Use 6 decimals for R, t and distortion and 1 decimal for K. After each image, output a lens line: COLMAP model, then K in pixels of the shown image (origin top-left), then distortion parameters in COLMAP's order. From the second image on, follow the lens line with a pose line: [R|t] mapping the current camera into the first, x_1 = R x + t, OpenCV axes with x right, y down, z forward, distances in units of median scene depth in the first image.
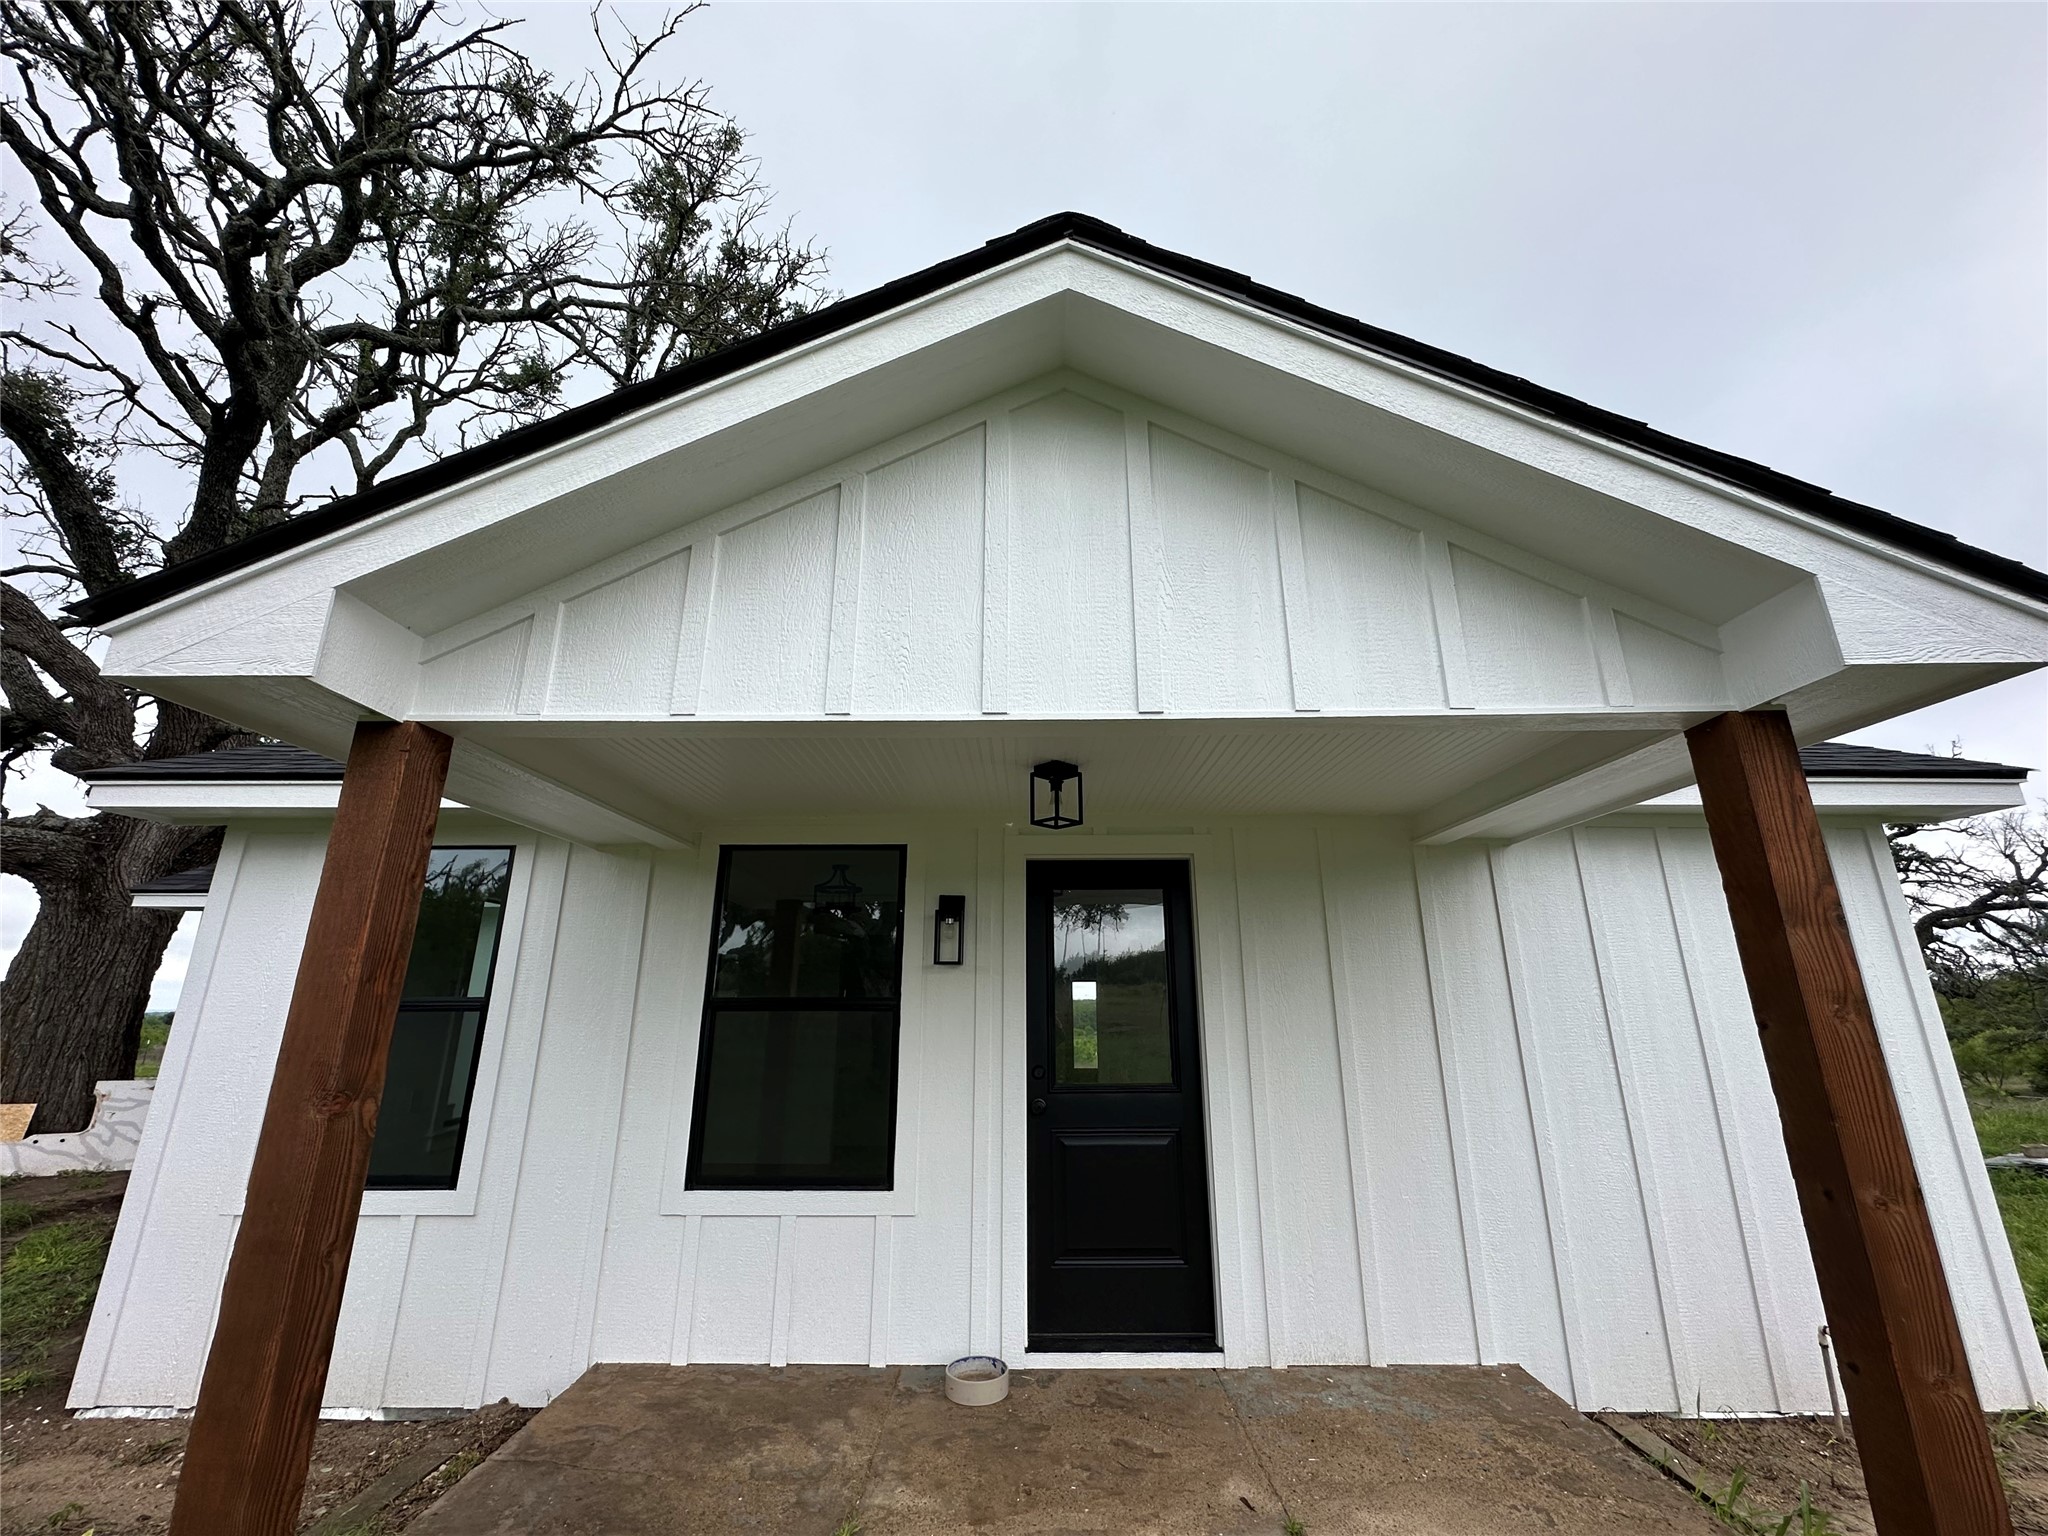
lens RADIAL K [[817.4, 0, 1024.3], [0, 817.4, 770.1], [0, 0, 1]] dist [-0.005690, 0.001500]
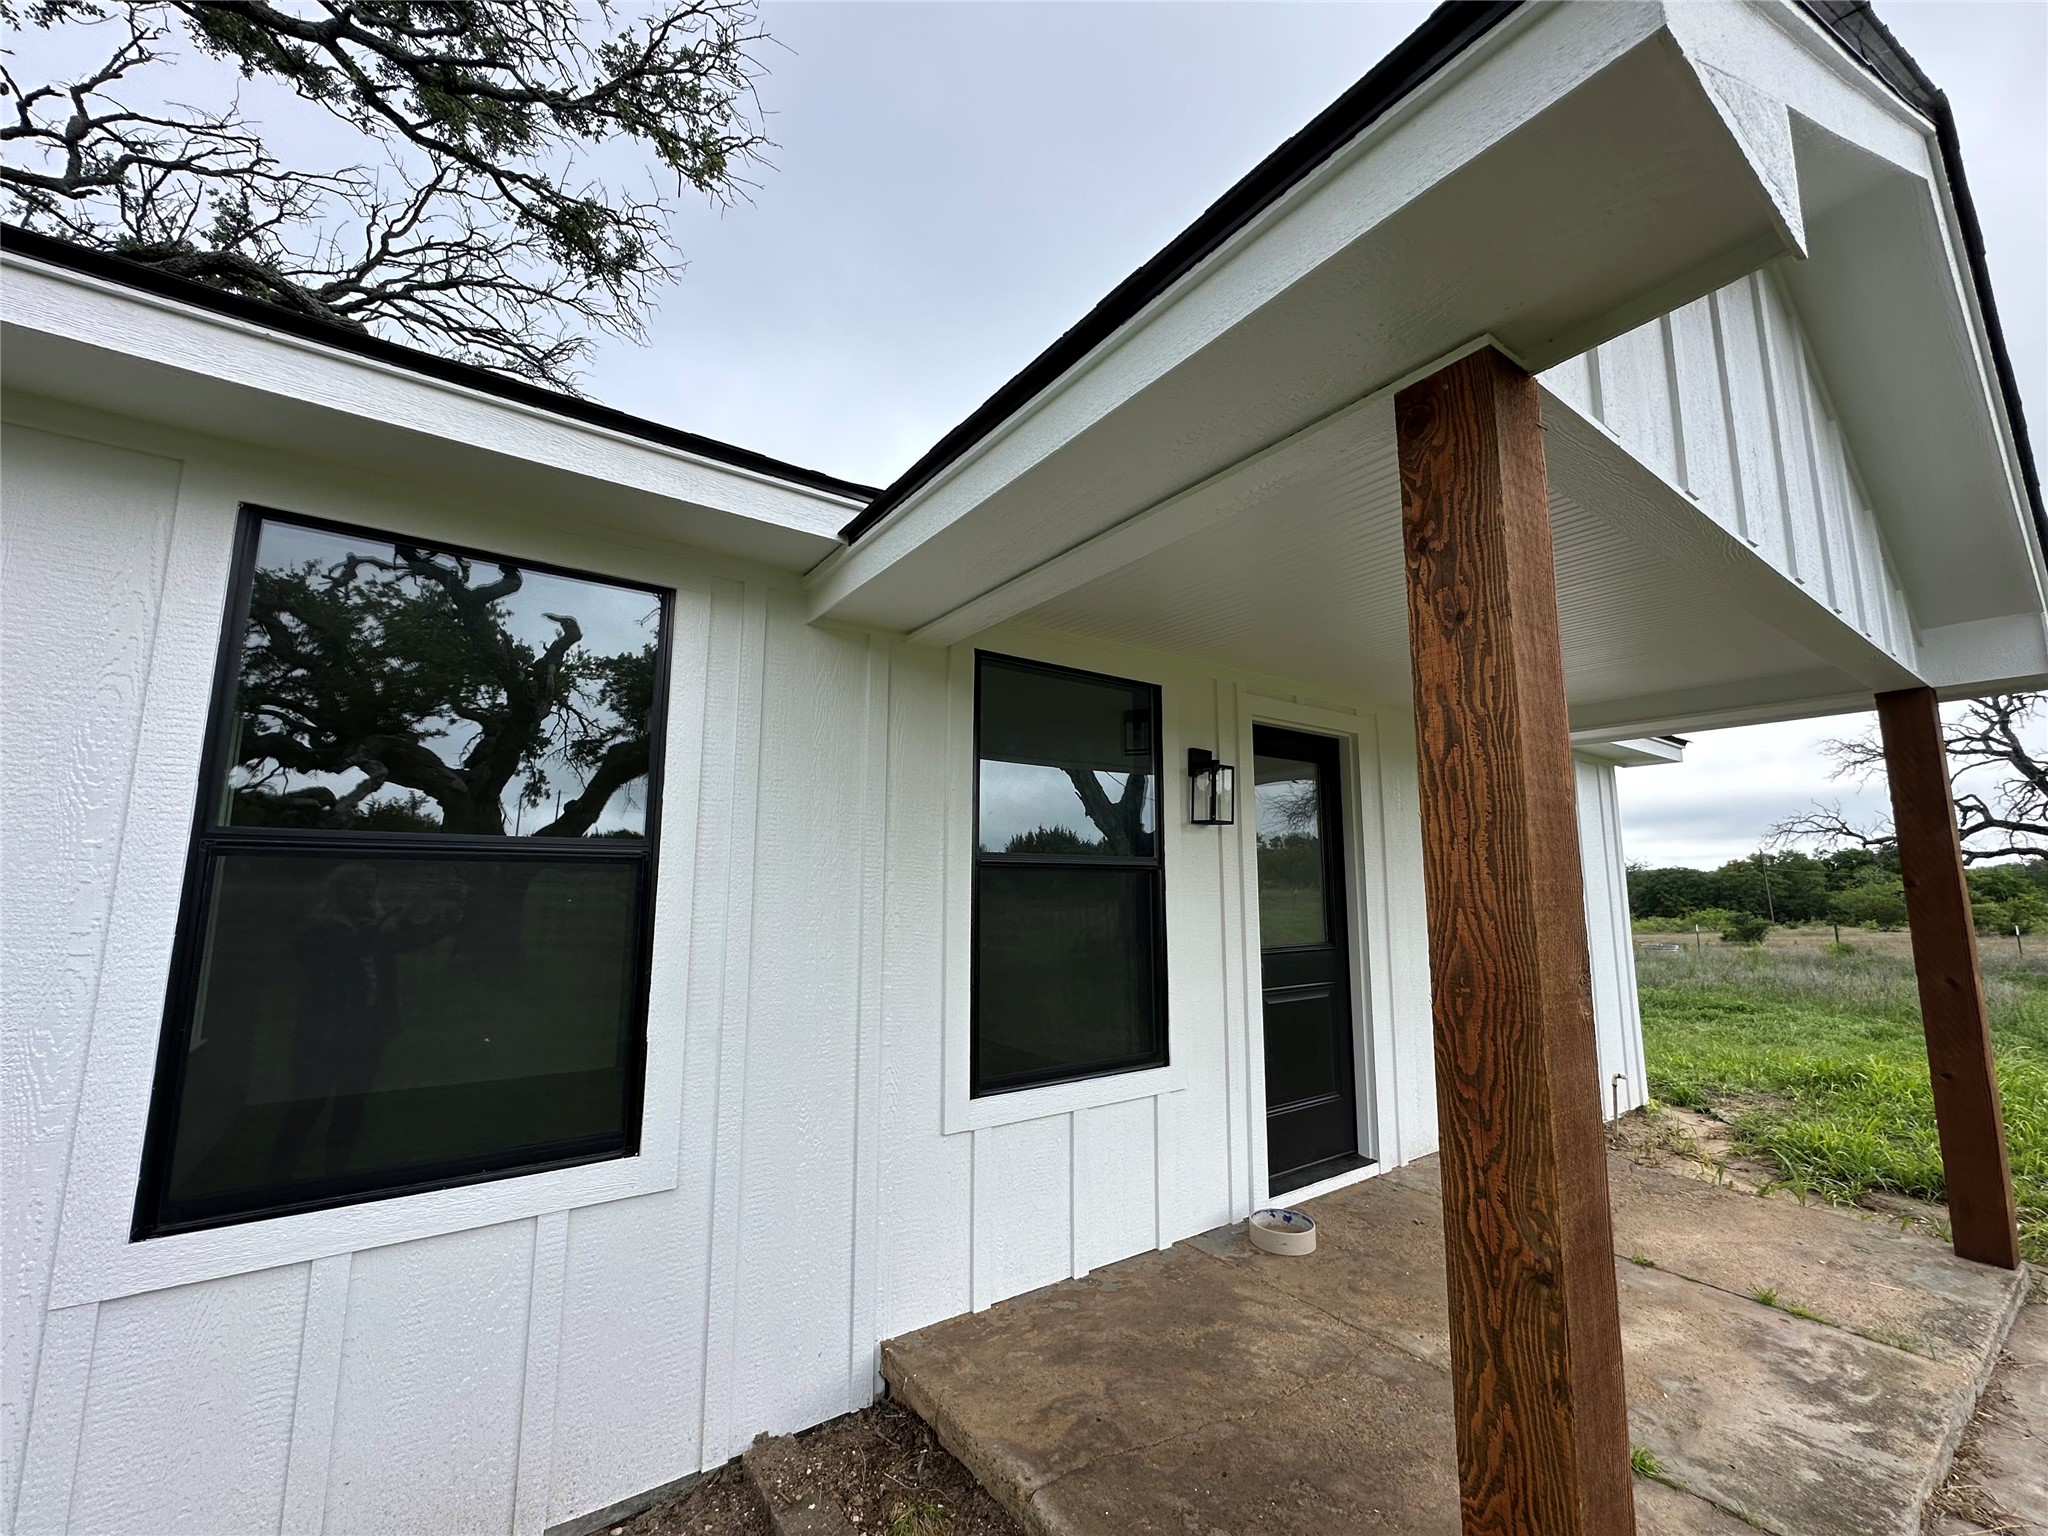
lens RADIAL K [[817.4, 0, 1024.3], [0, 817.4, 770.1], [0, 0, 1]] dist [-0.005690, 0.001500]
pose [[0.813978, 0.085845, 0.574517, -0.883946], [-0.168936, 0.981255, 0.092729, 0.144548], [-0.555788, -0.172536, 0.813223, 0.432593]]
